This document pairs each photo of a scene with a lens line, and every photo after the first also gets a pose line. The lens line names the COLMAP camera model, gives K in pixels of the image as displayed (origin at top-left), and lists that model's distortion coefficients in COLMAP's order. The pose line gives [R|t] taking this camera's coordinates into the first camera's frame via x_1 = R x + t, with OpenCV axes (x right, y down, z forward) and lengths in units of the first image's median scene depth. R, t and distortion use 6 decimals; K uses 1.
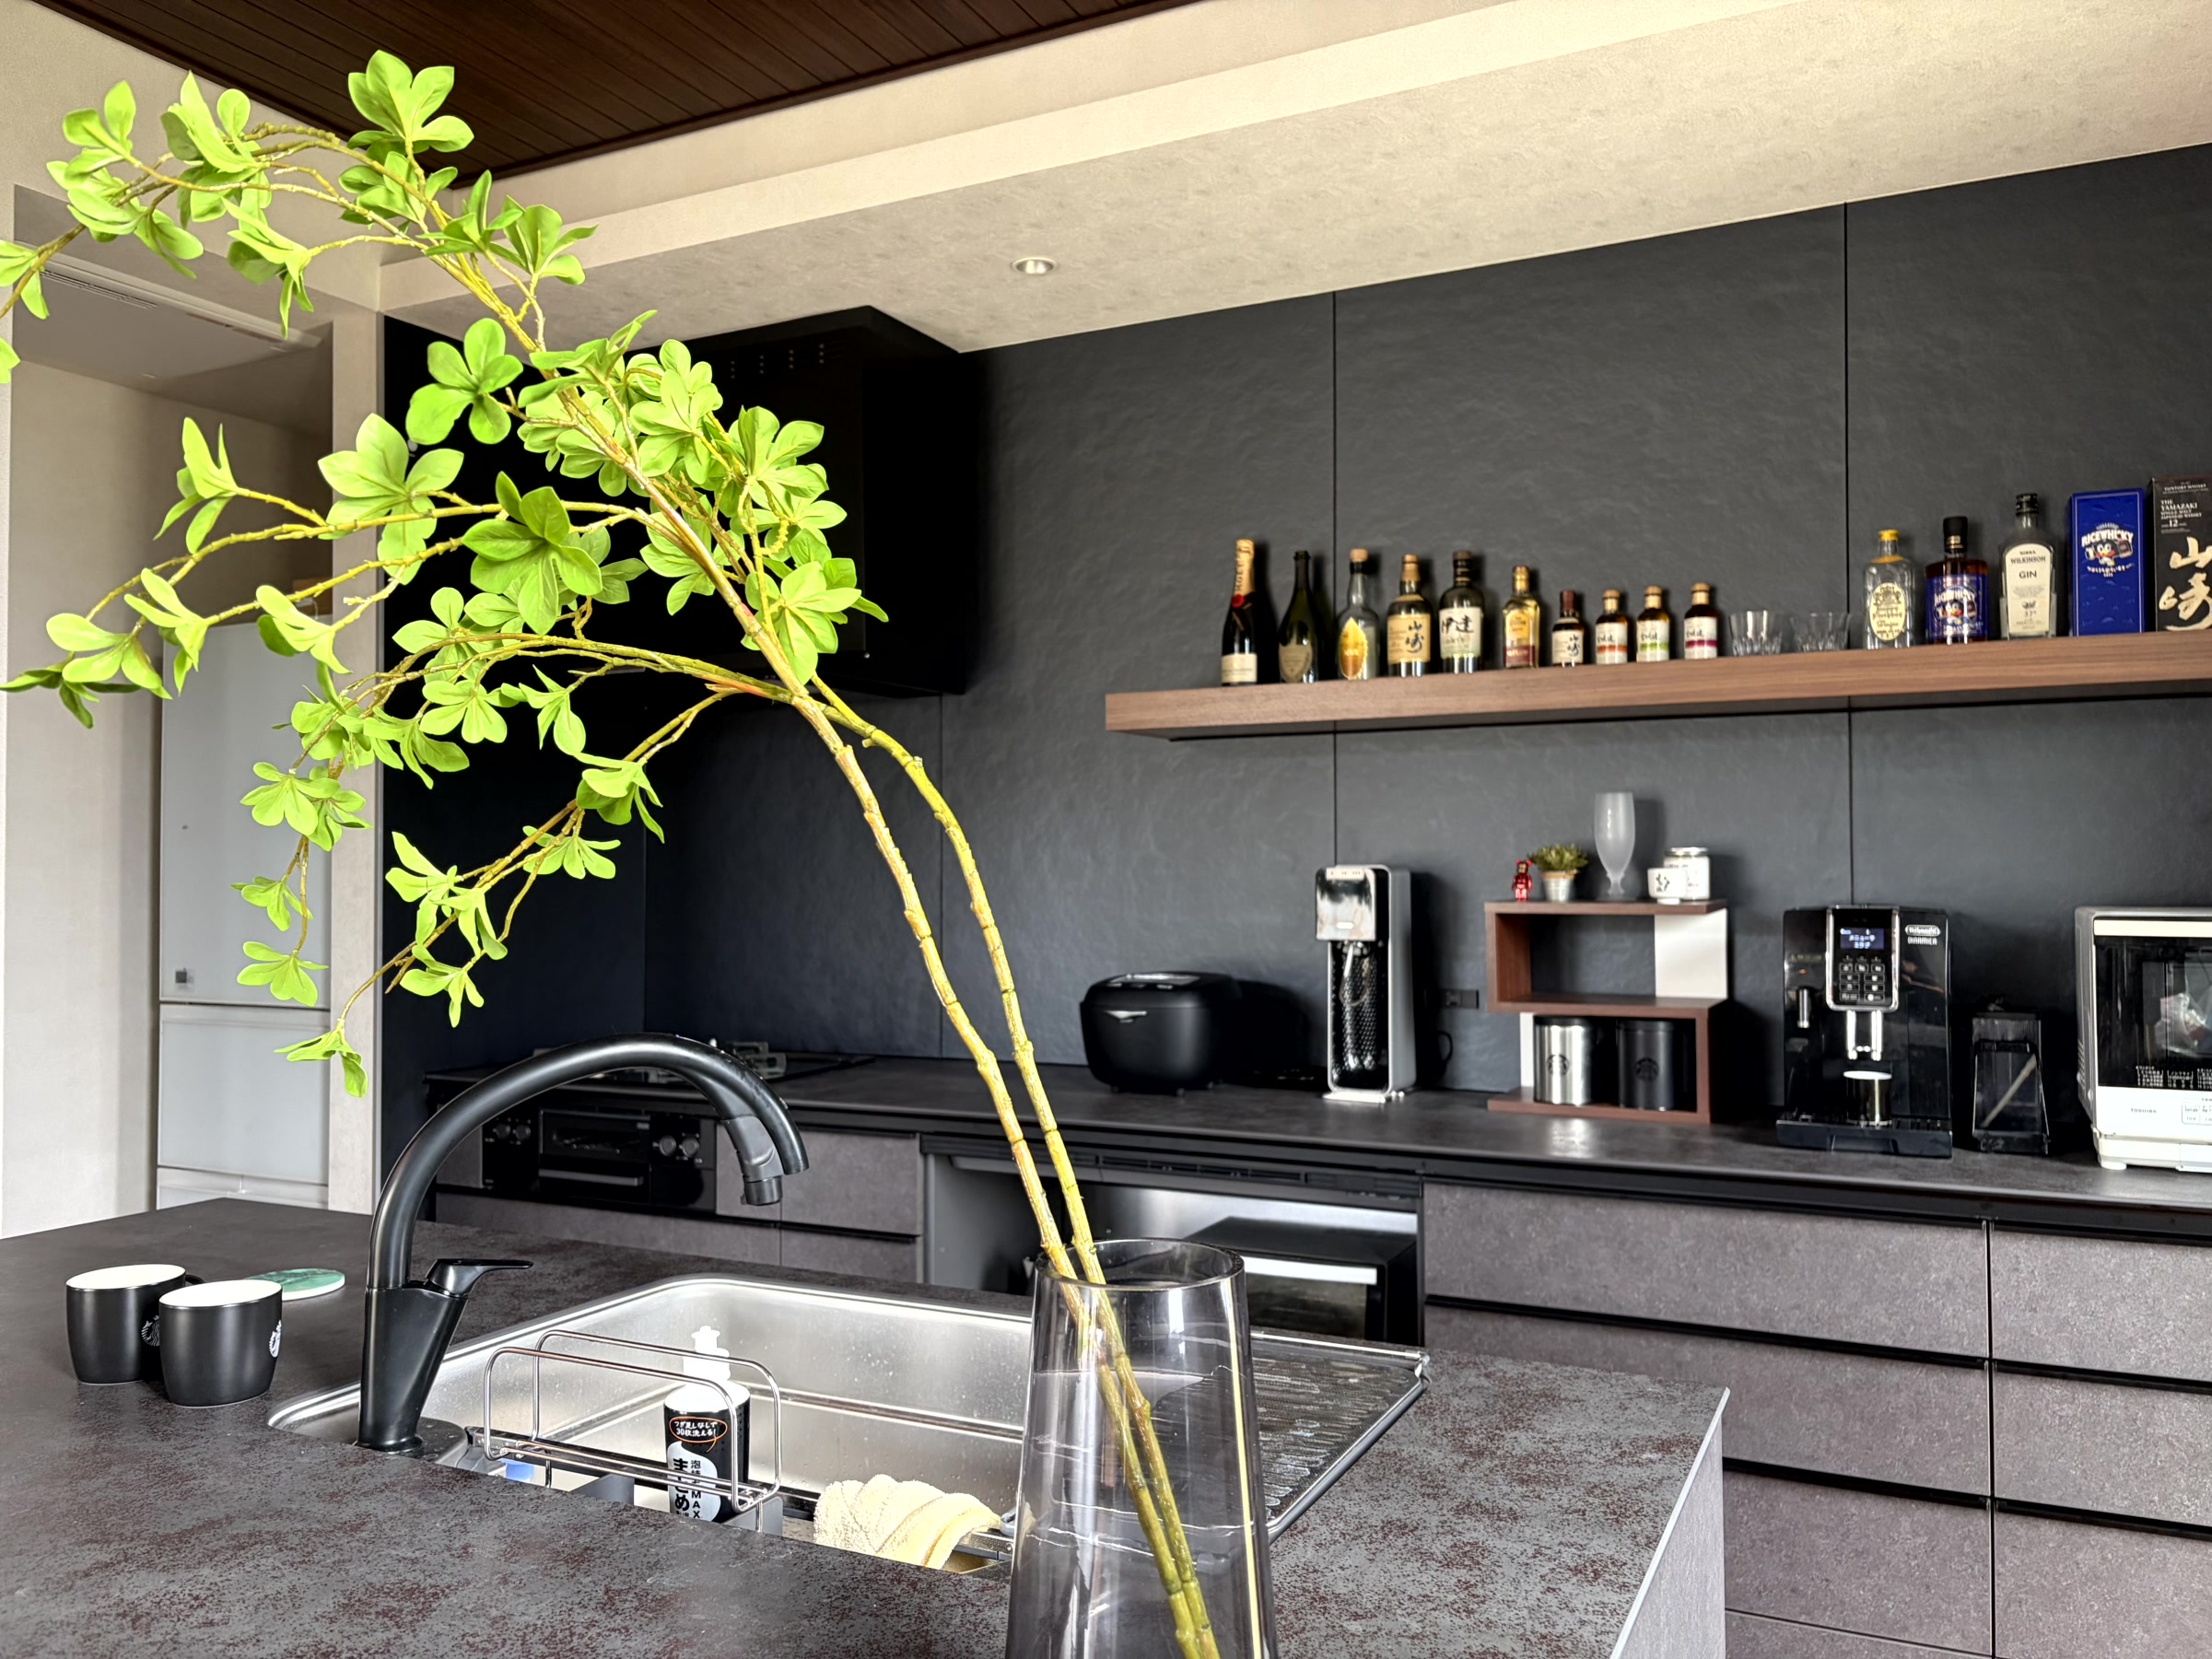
lens RADIAL K [[1711.0, 0, 1099.0], [0, 1711.0, 820.6], [0, 0, 1]] dist [0.049691, -0.059773]
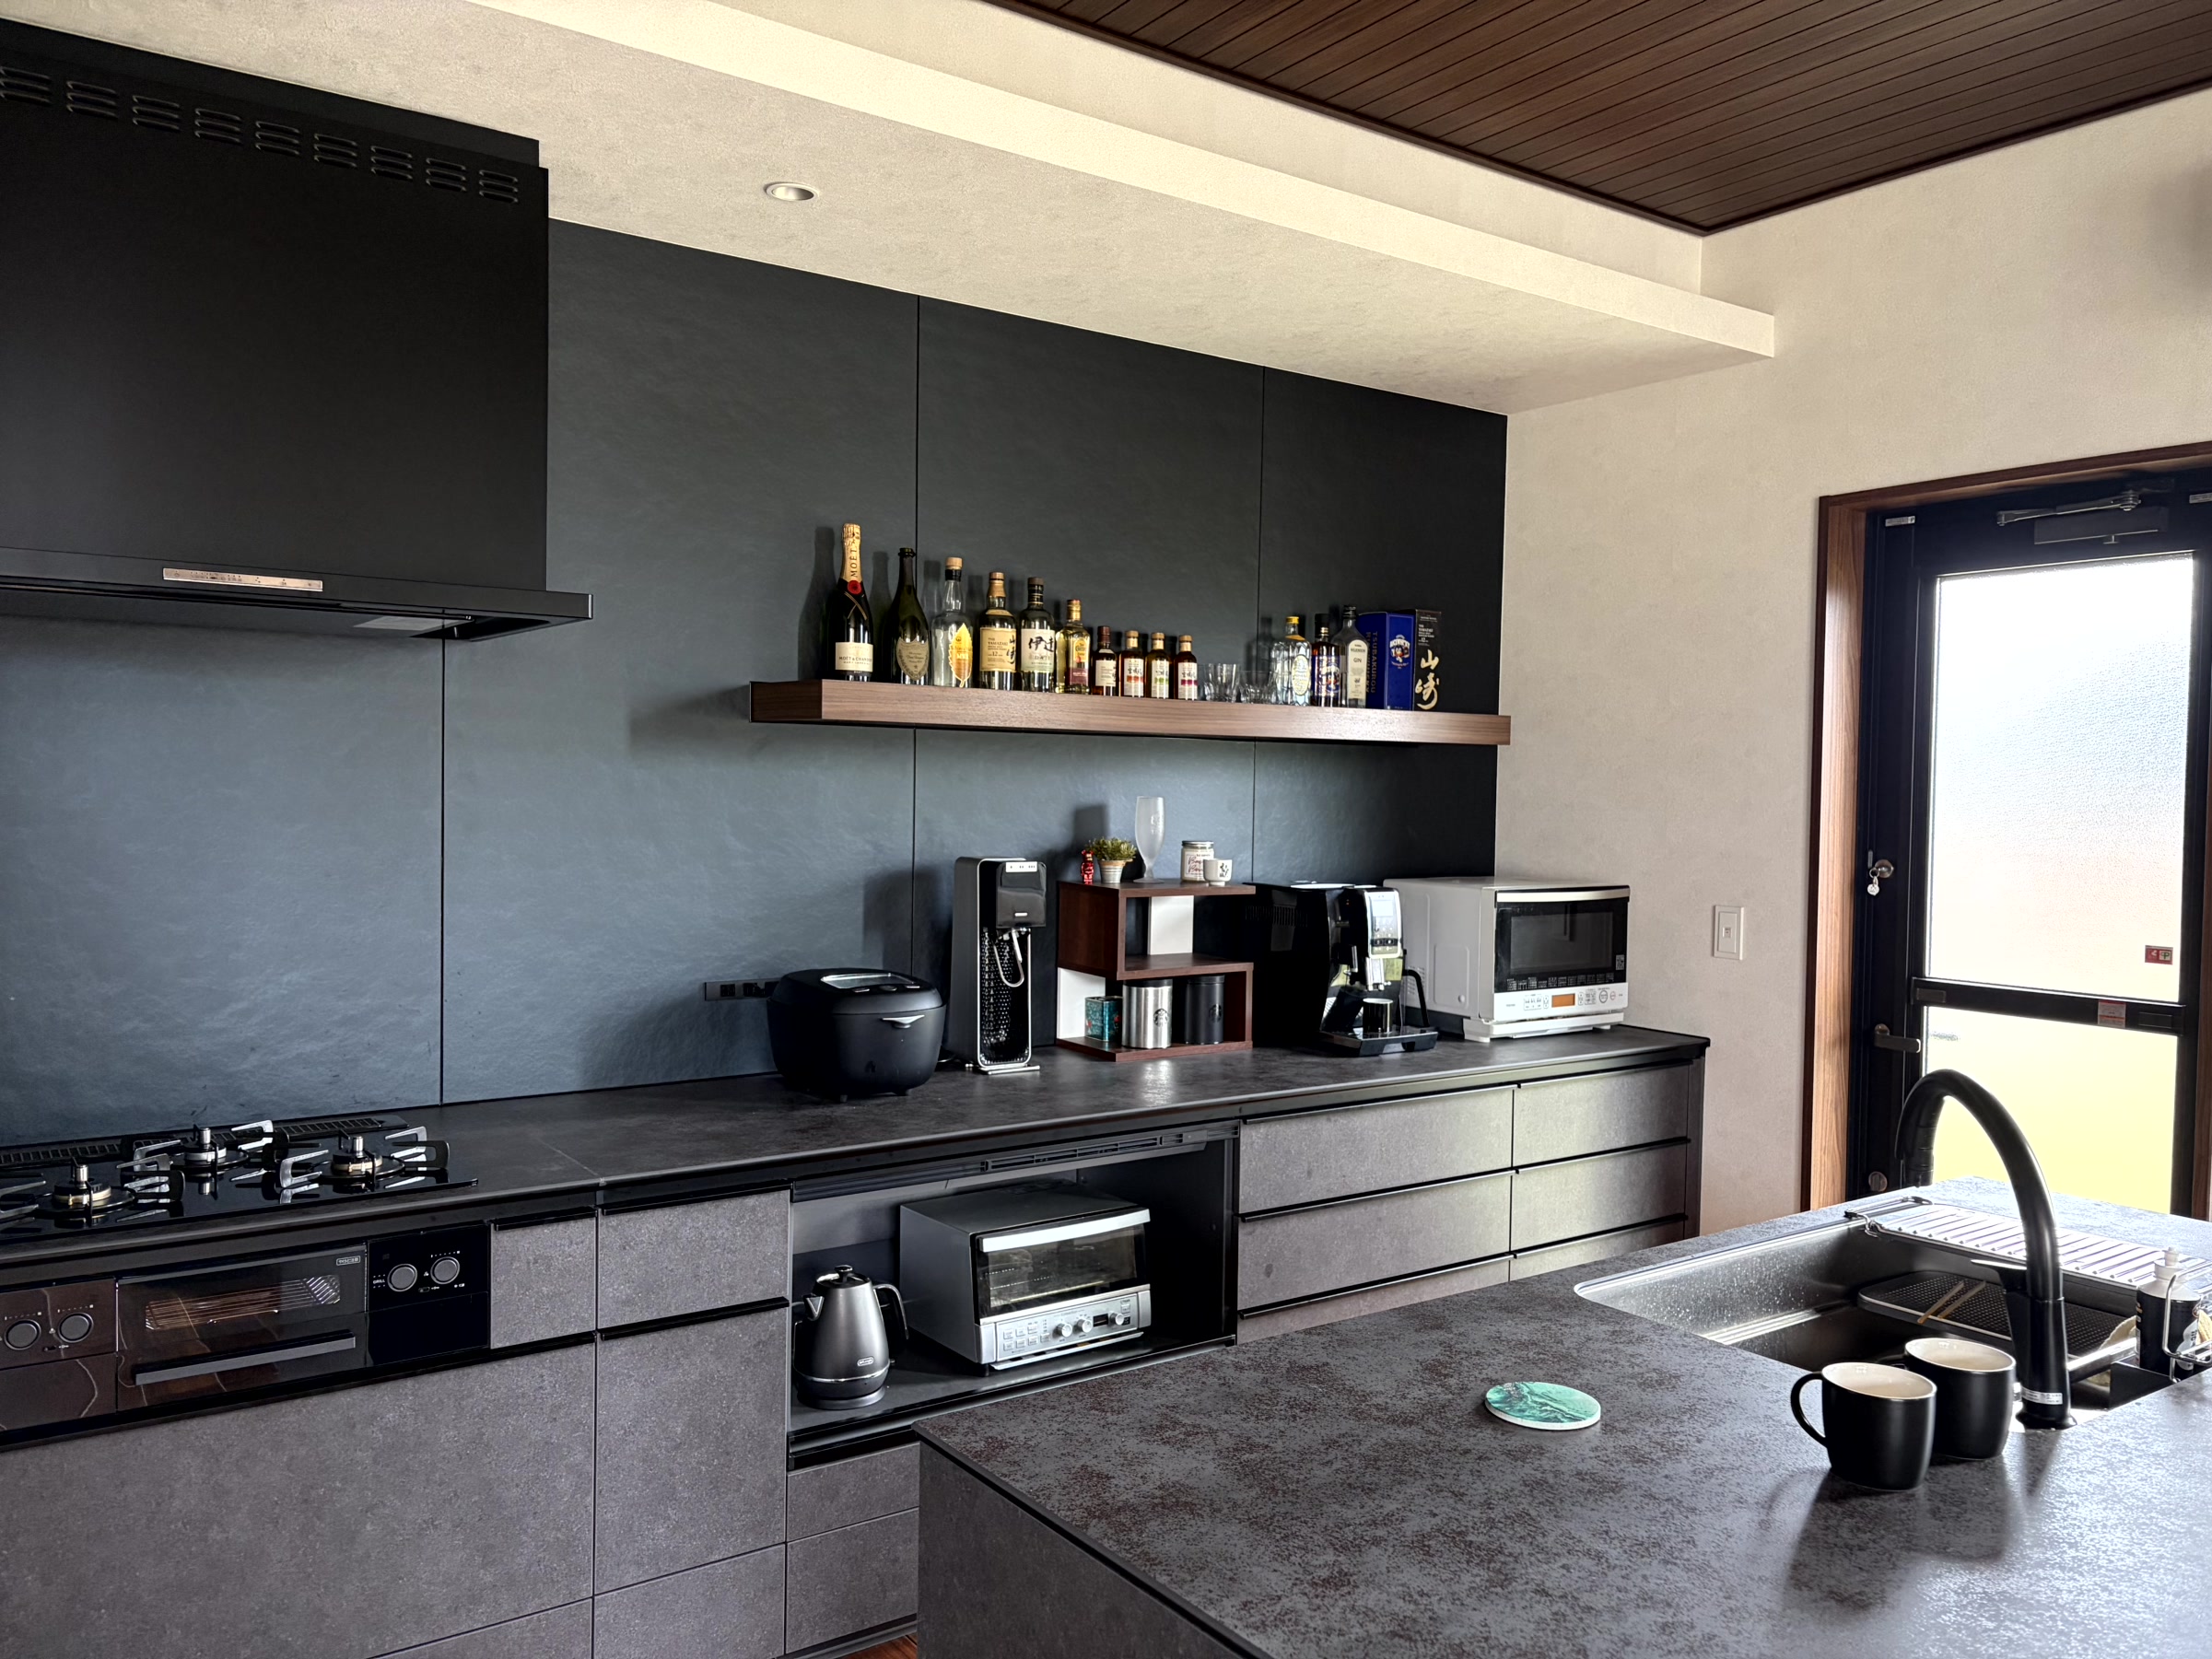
lens RADIAL K [[1671.3, 0, 1106.0], [0, 1671.3, 829.5], [0, 0, 1]] dist [0.079096, -0.093484]
pose [[0.461981, -0.011124, 0.886820, -0.775564], [-0.041381, 0.998562, 0.034082, -0.031854], [-0.885924, -0.052442, 0.460857, 0.459762]]
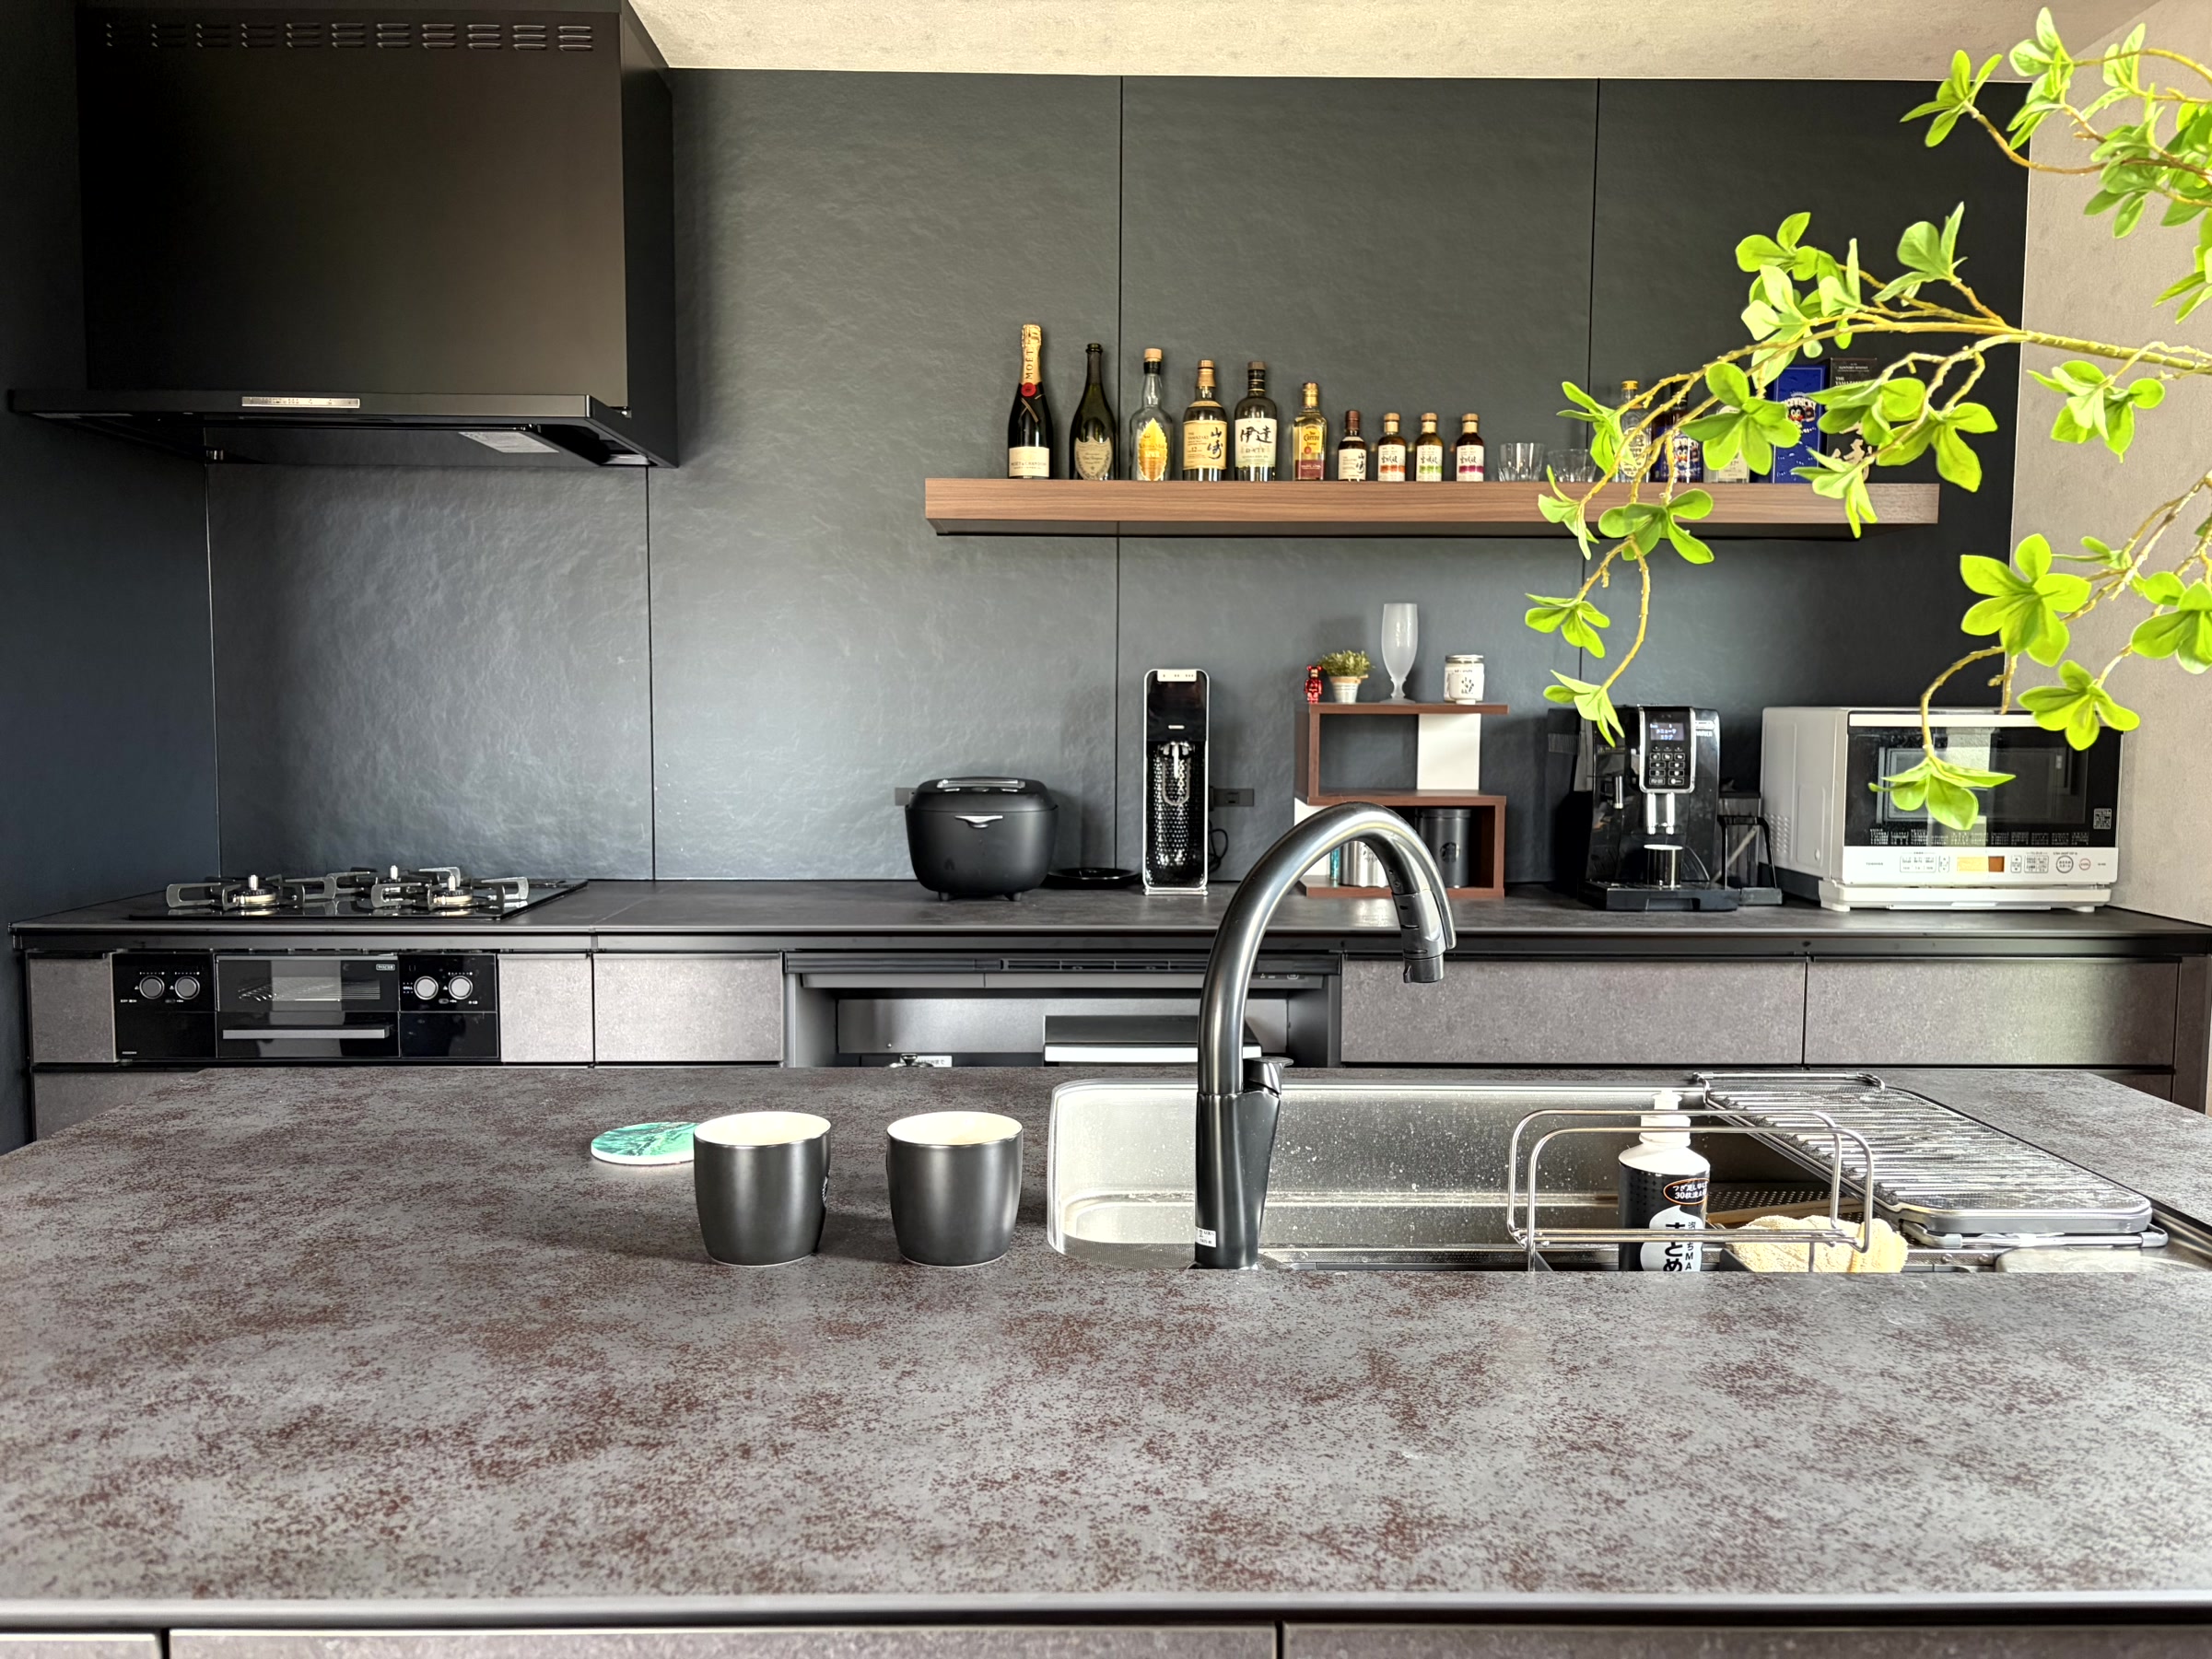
lens RADIAL K [[1703.3, 0, 1106.0], [0, 1703.3, 829.5], [0, 0, 1]] dist [0.010637, -0.005109]
pose [[0.882960, -0.027070, 0.468668, -0.367272], [-0.021662, 0.994923, 0.098278, 0.023862], [-0.468949, -0.096927, 0.877891, 0.124954]]
